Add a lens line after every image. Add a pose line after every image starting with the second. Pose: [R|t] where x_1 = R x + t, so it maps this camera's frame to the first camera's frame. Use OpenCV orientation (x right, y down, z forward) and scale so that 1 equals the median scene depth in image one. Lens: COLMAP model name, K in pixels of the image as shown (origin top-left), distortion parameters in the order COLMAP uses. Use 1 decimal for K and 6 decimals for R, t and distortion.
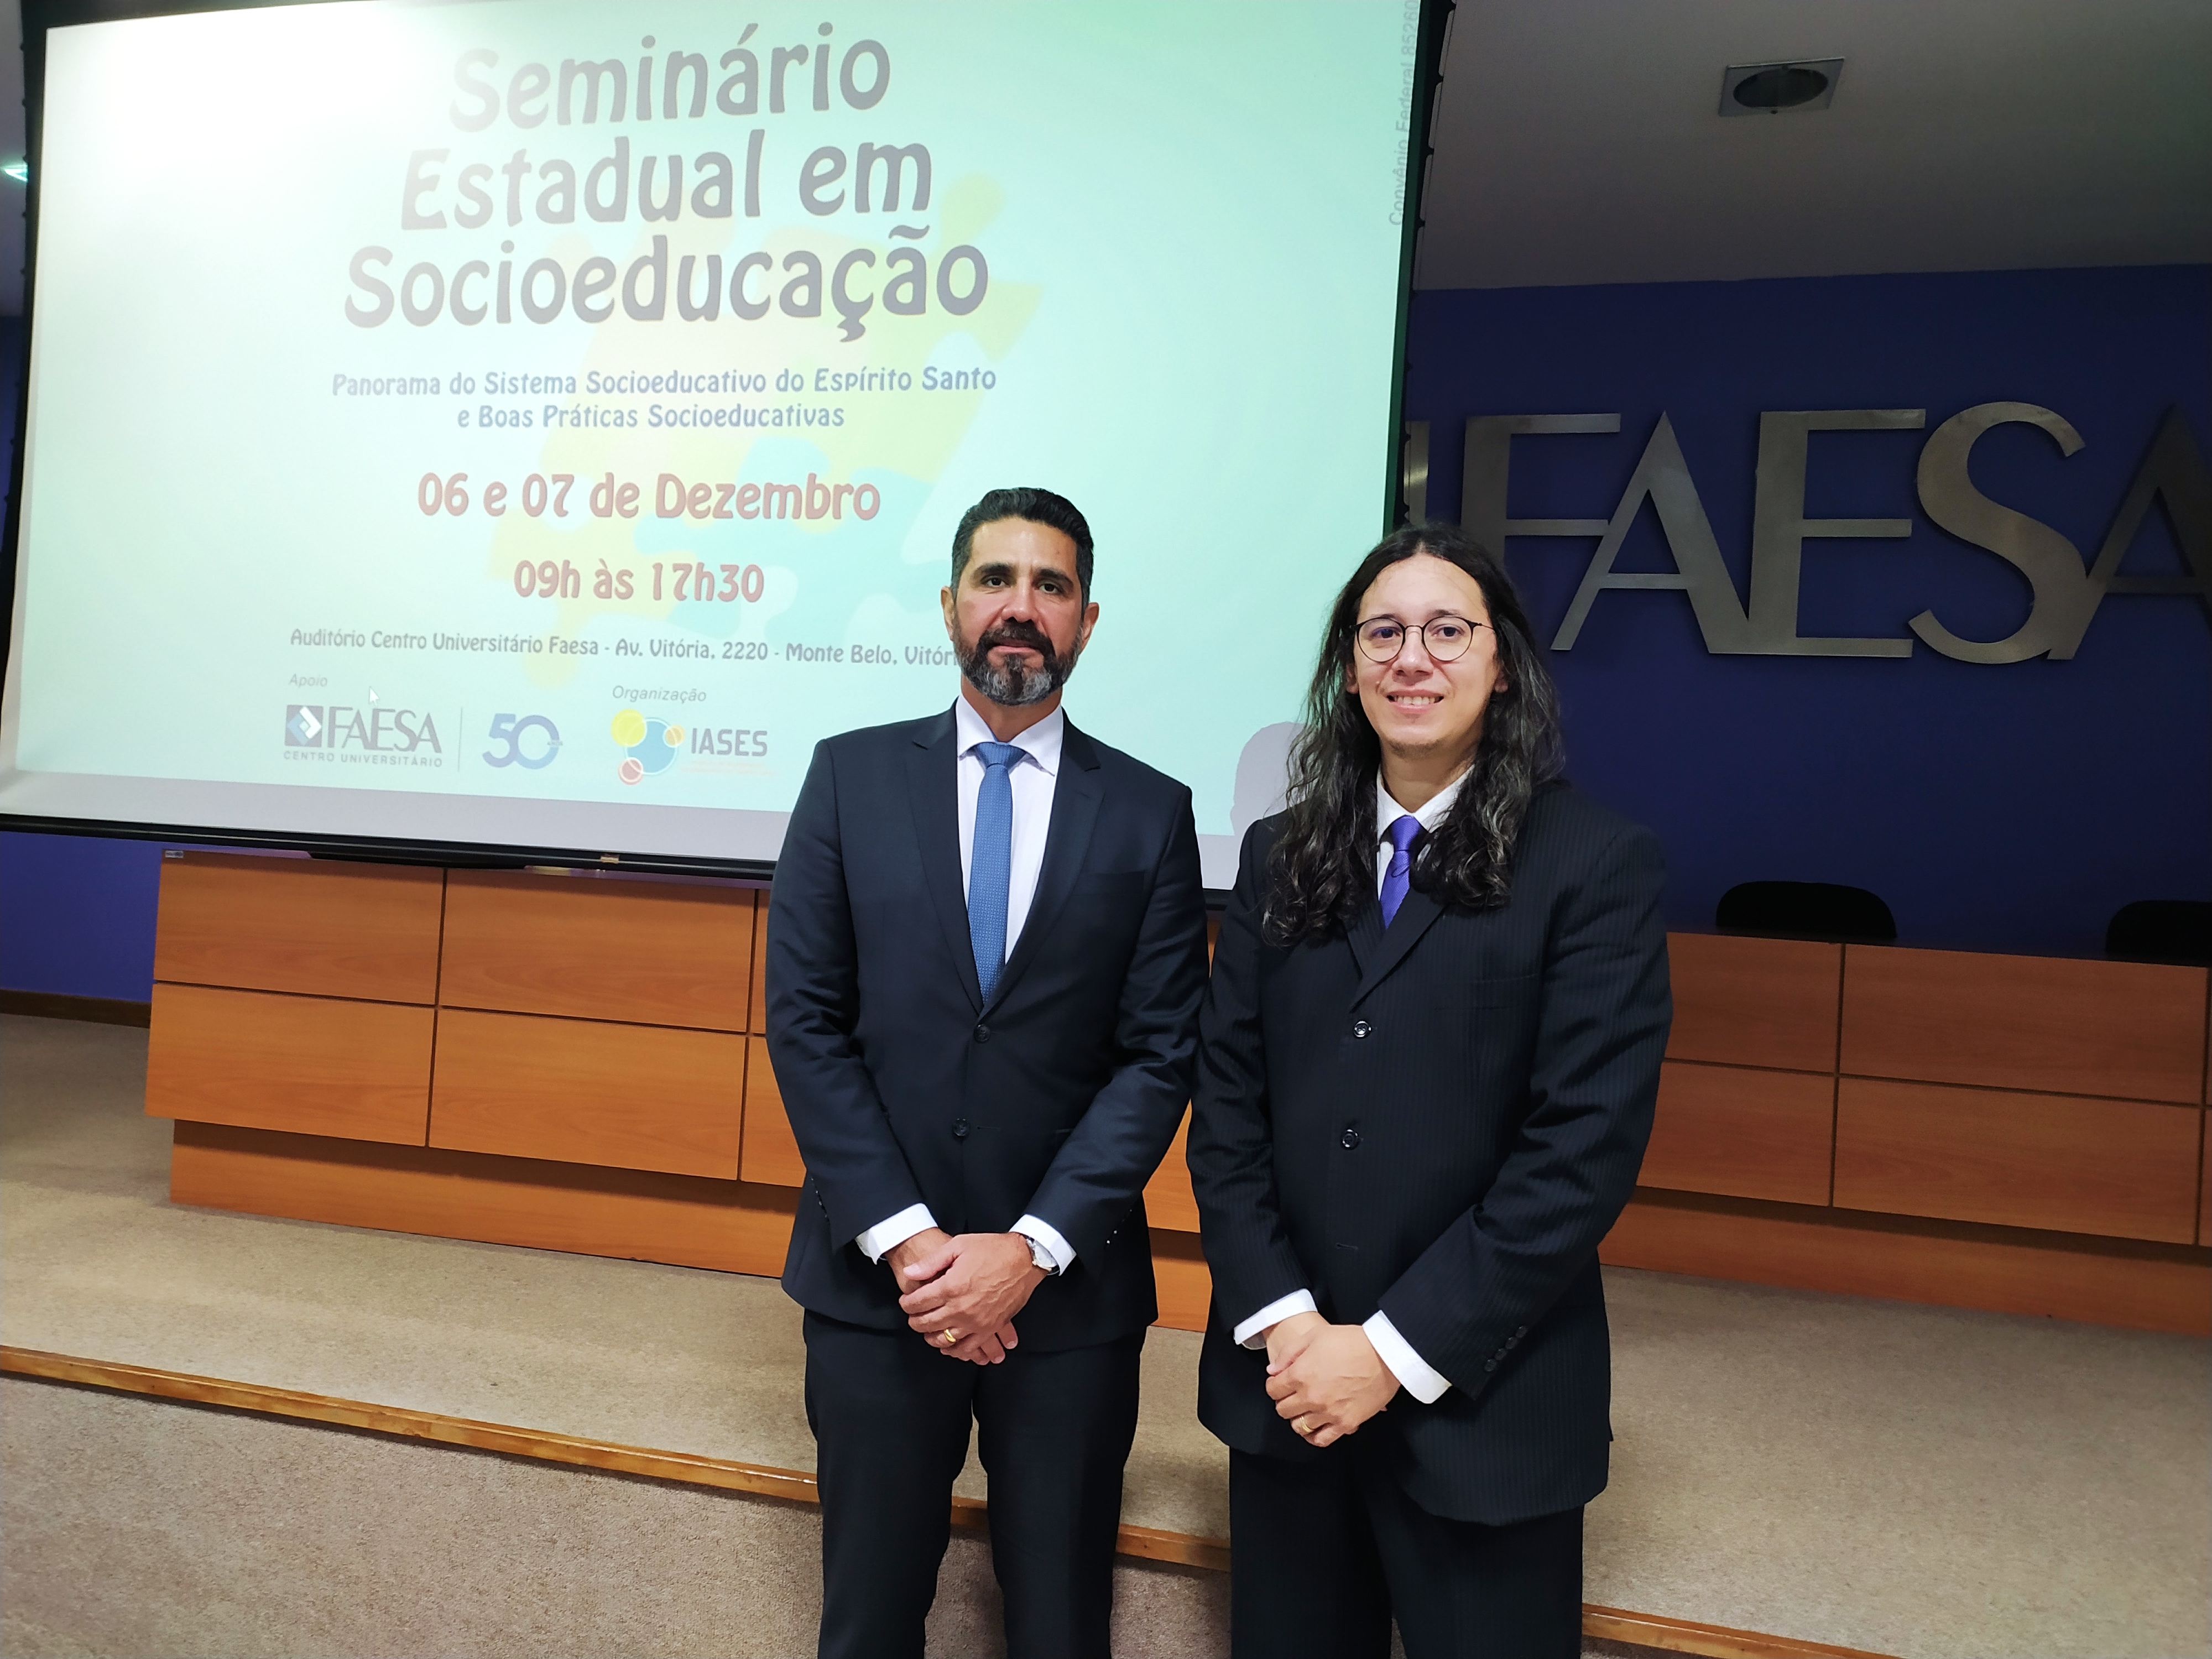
lens RADIAL K [[1667.3, 0, 1097.1], [0, 1667.3, 825.6], [0, 0, 1]] dist [0.079223, -0.061653]
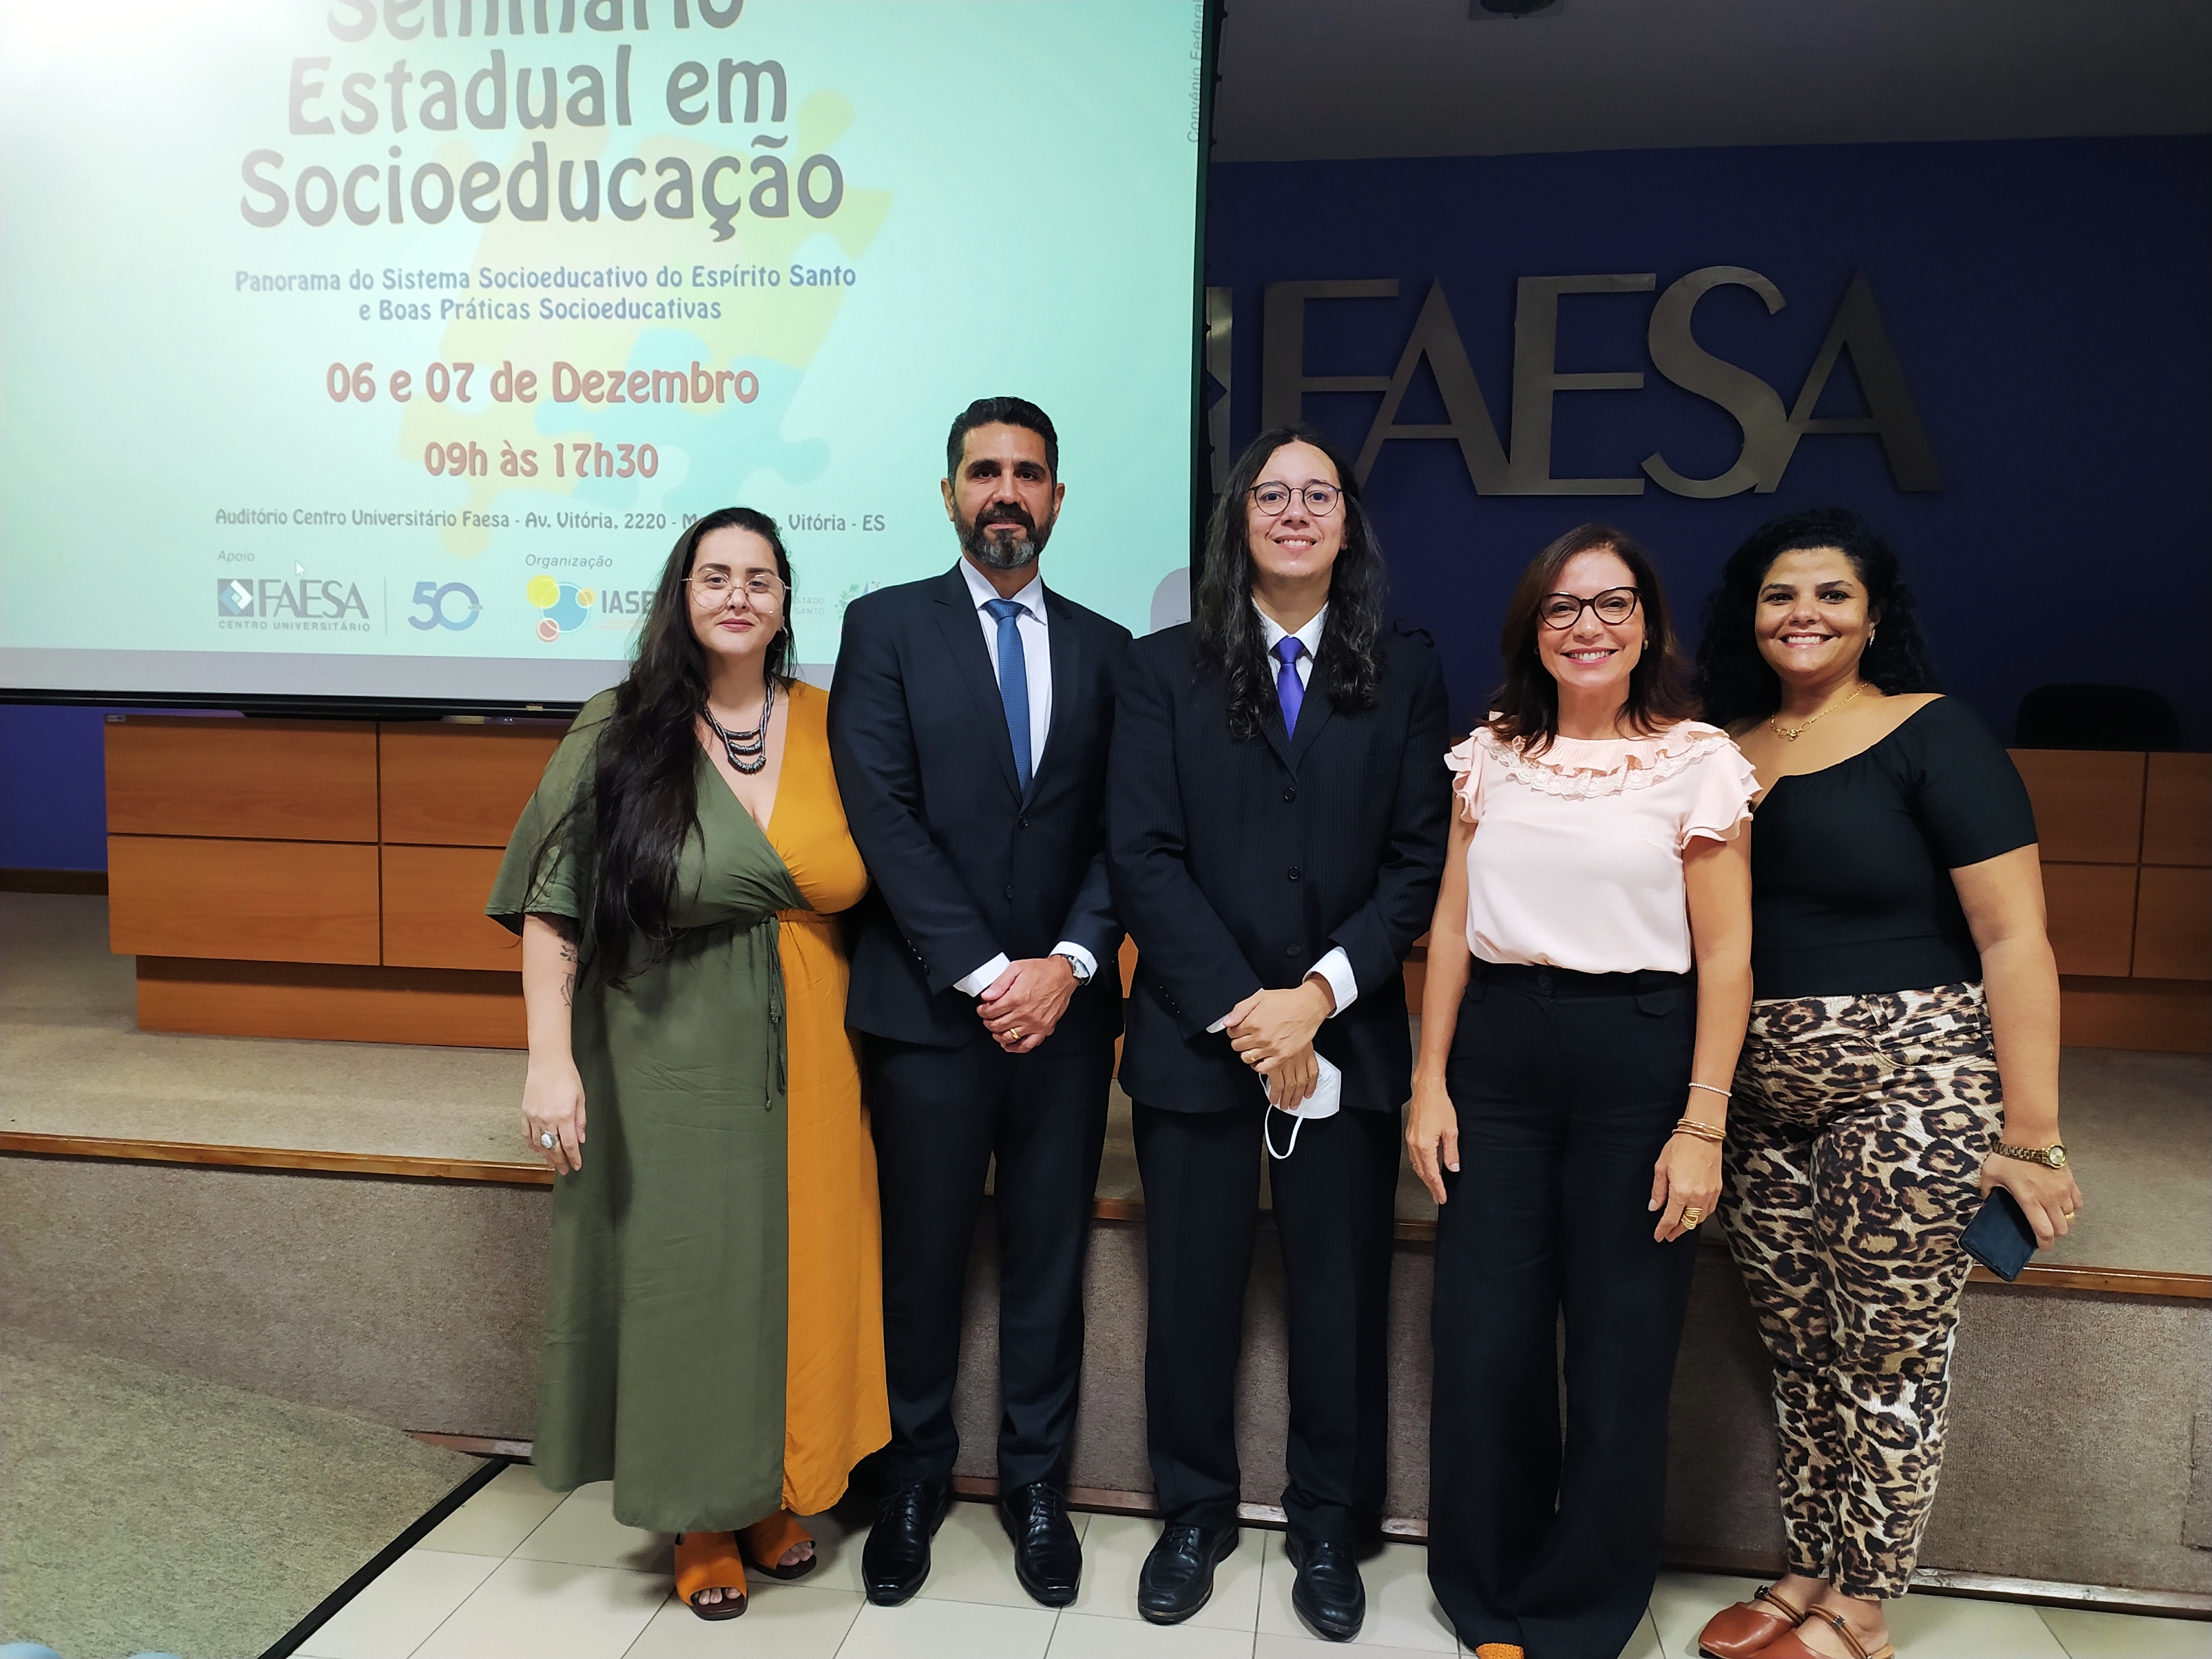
lens RADIAL K [[1651.7, 0, 1112.8], [0, 1651.7, 832.2], [0, 0, 1]] dist [0.135988, -0.199094]
pose [[0.993089, -0.046868, 0.107596, -0.025146], [0.035897, 0.994165, 0.101725, 0.002118], [-0.111736, -0.097160, 0.988977, -0.183704]]
